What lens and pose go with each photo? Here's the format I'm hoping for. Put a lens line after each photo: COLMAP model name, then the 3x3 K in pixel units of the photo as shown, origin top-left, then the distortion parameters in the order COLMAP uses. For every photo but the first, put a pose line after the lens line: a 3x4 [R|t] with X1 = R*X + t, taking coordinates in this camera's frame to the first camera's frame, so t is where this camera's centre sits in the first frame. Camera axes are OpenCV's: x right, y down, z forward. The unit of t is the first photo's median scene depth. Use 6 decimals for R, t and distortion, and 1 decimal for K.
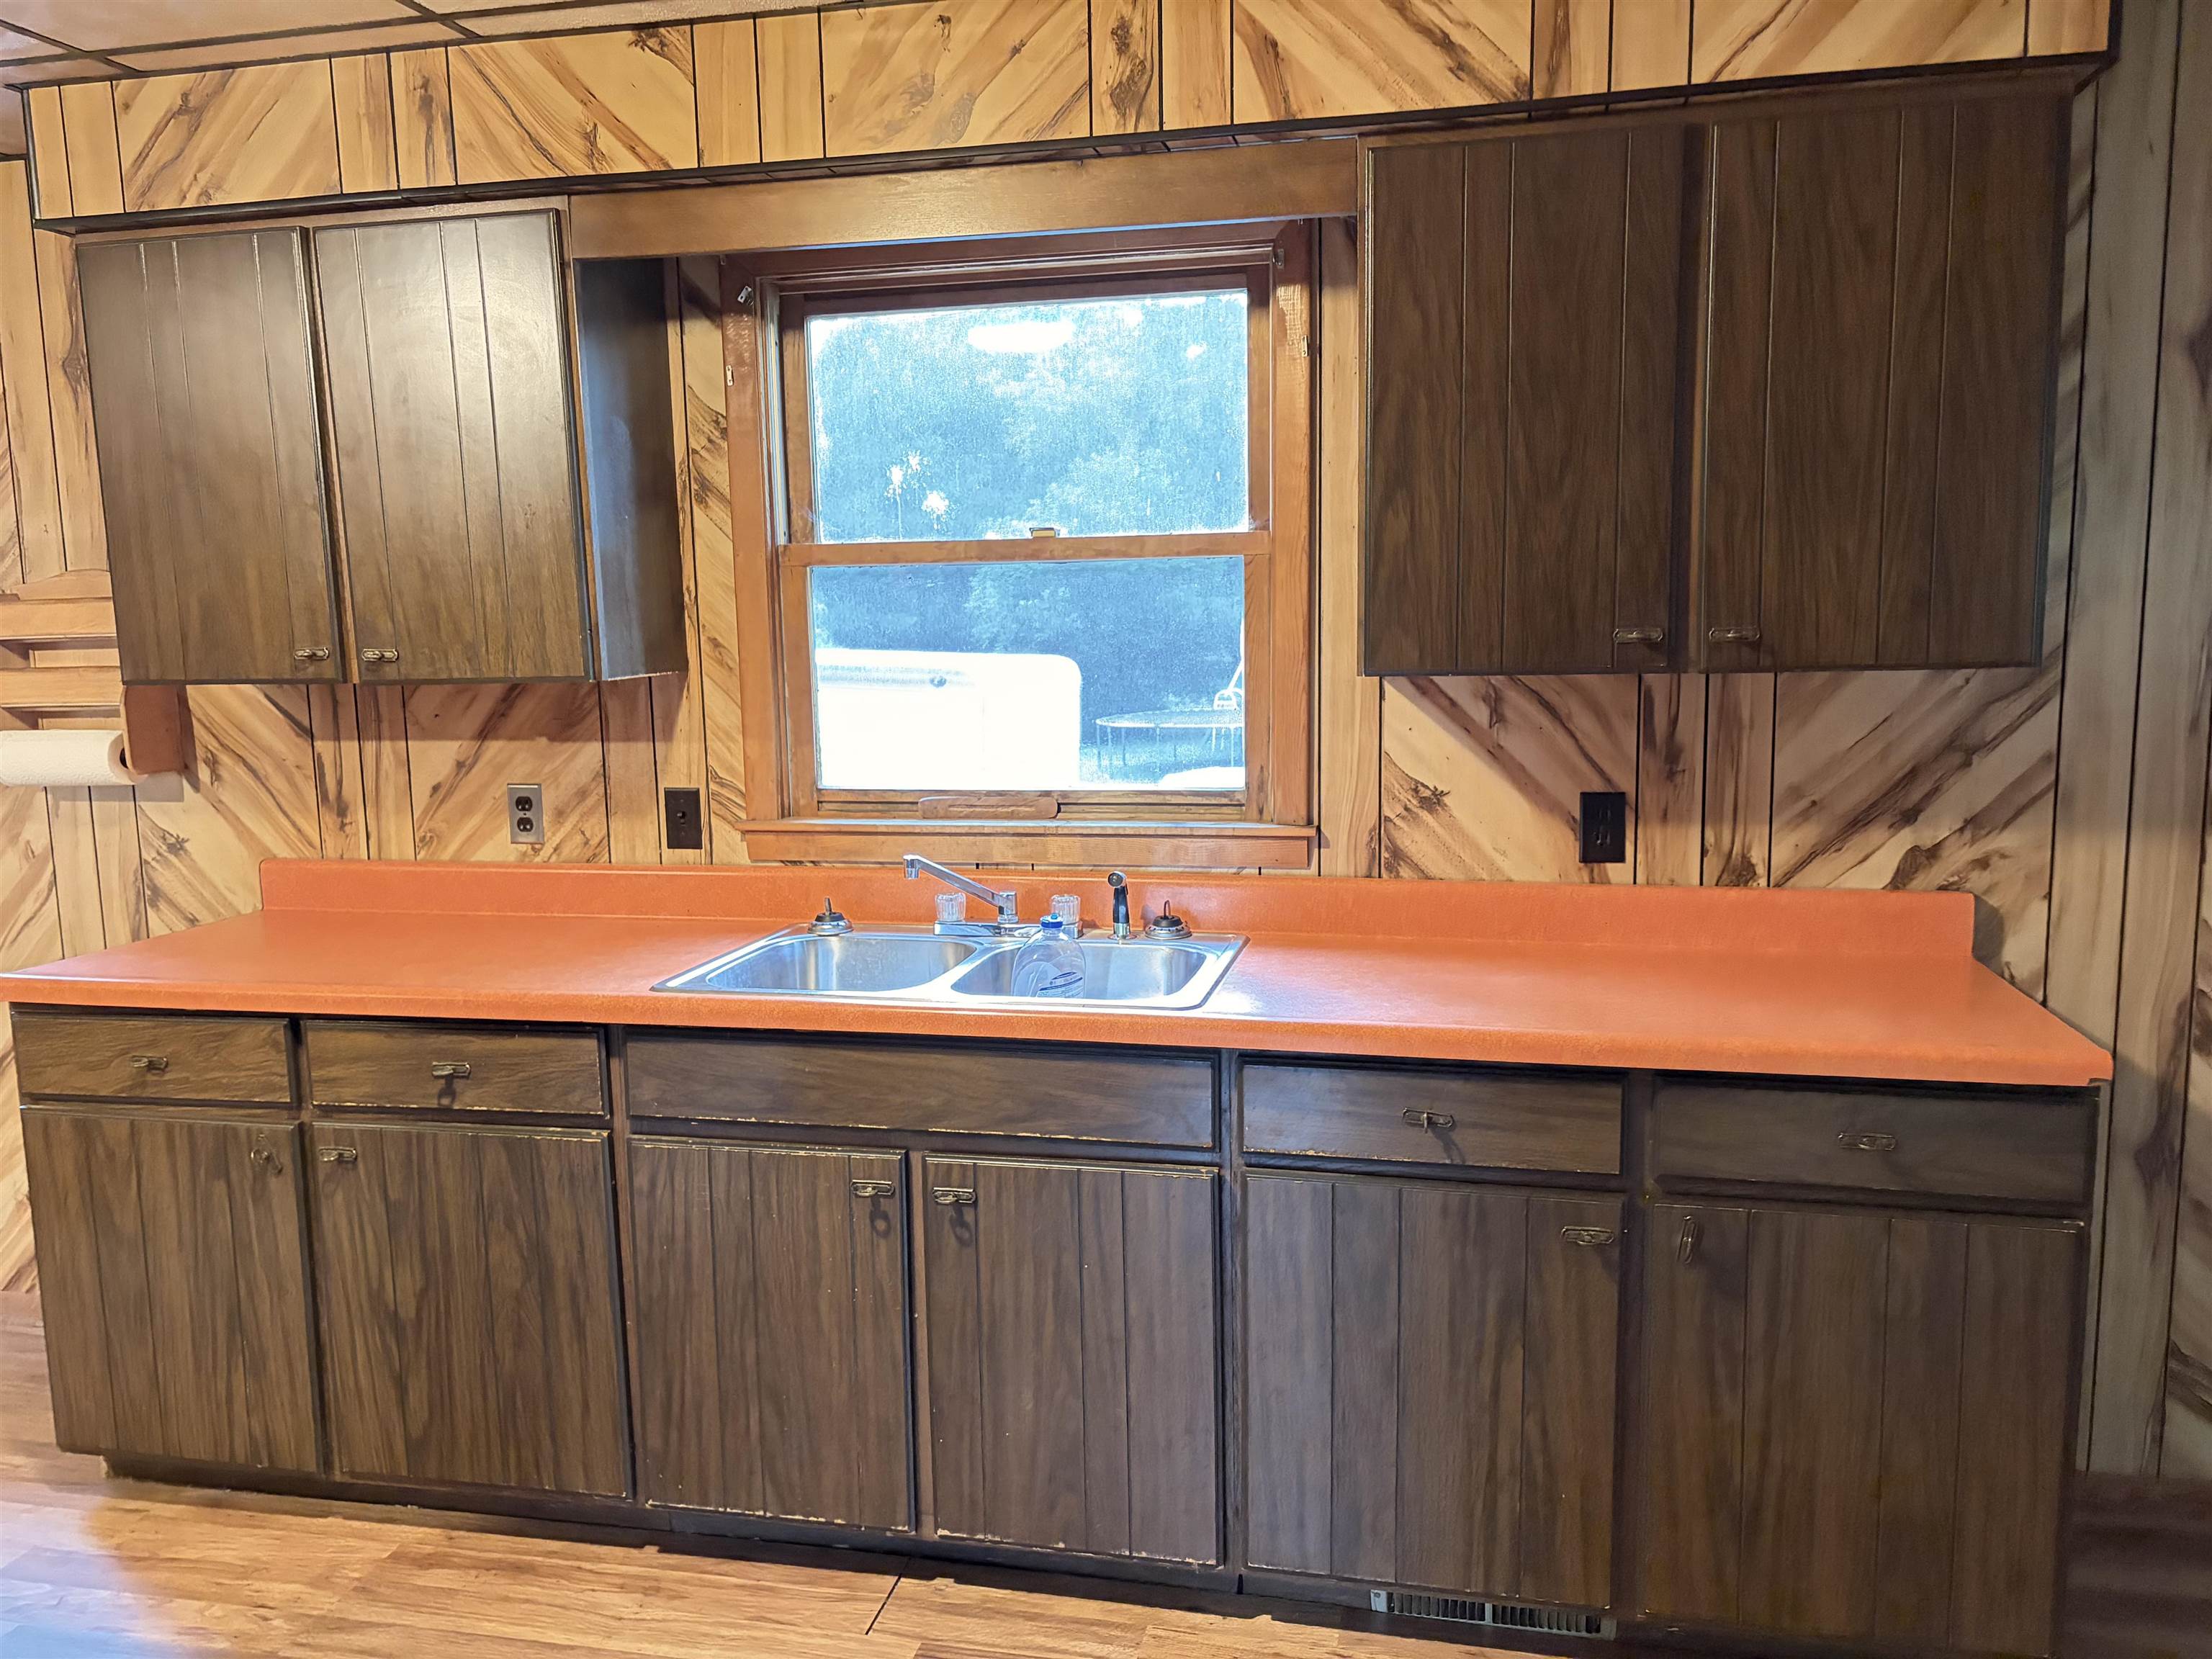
lens RADIAL K [[1660.1, 0, 1100.8], [0, 1660.1, 837.5], [0, 0, 1]] dist [0.050205, -0.050269]
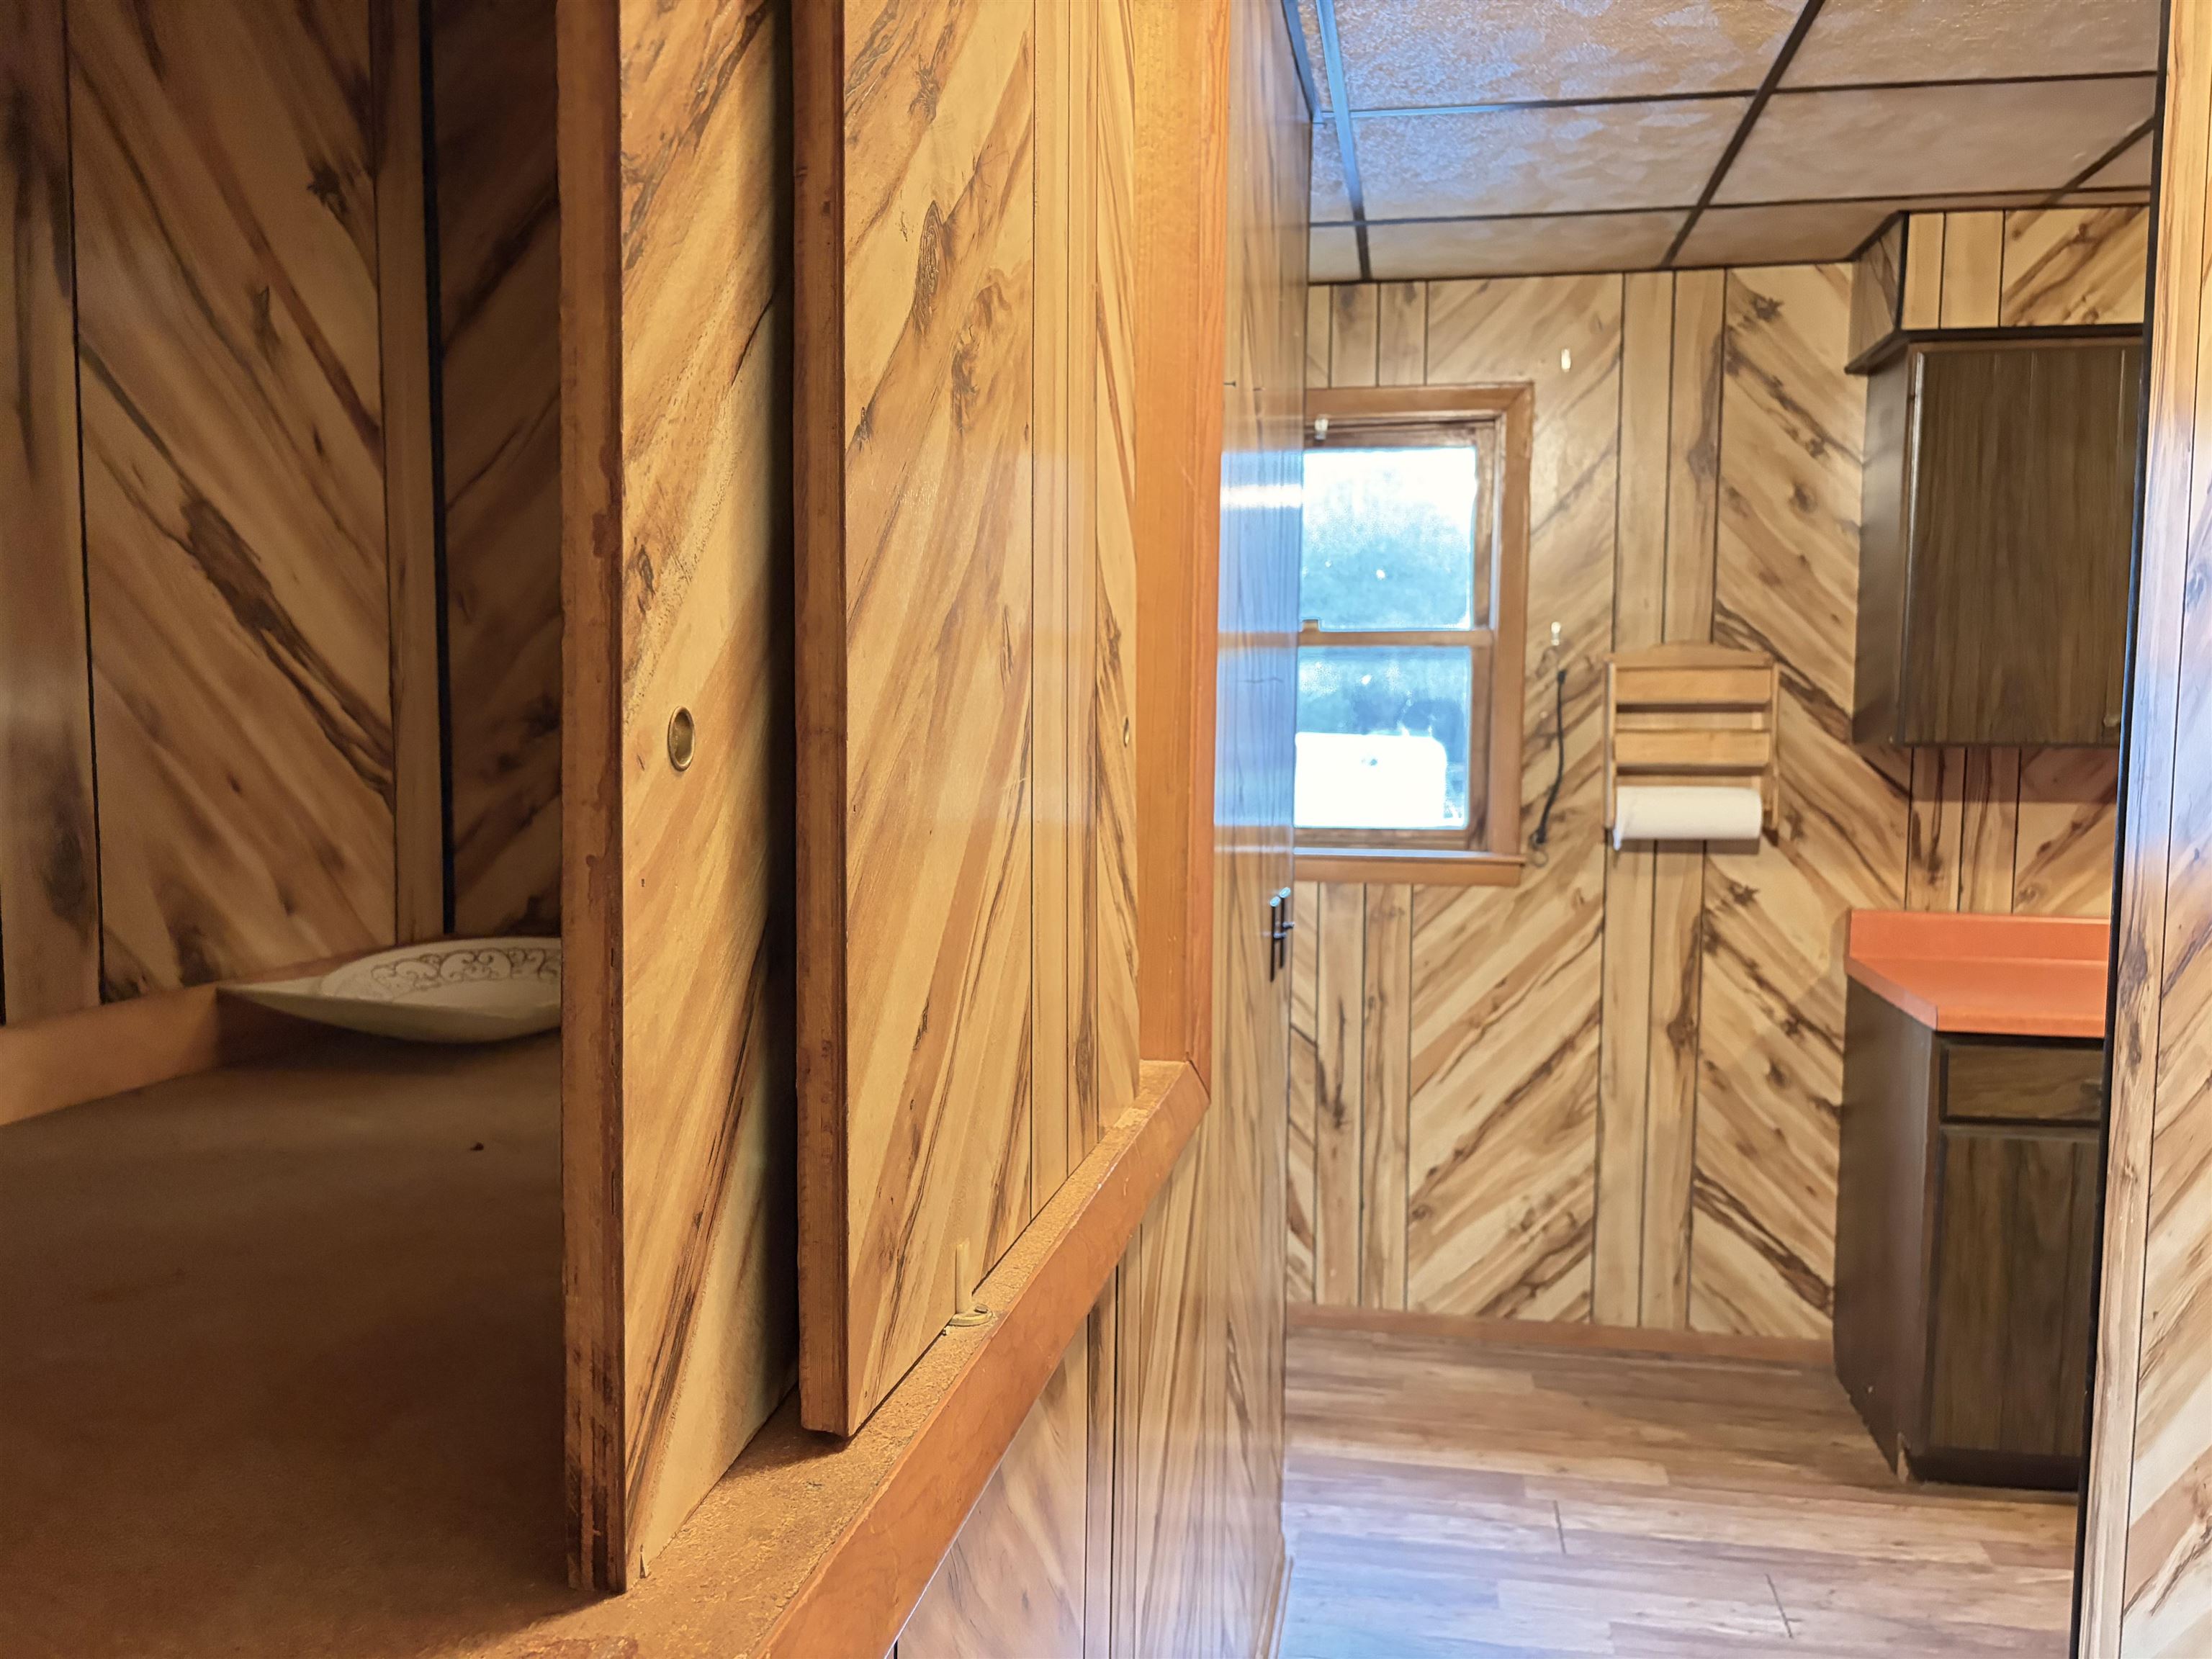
lens RADIAL K [[1660.1, 0, 1089.9], [0, 1660.1, 833.1], [0, 0, 1]] dist [0.050205, -0.050269]
pose [[0.998169, 0.022958, 0.055965, -1.072604], [-0.019664, 0.998081, -0.058716, 0.037648], [-0.057206, 0.057508, 0.996705, -0.054188]]
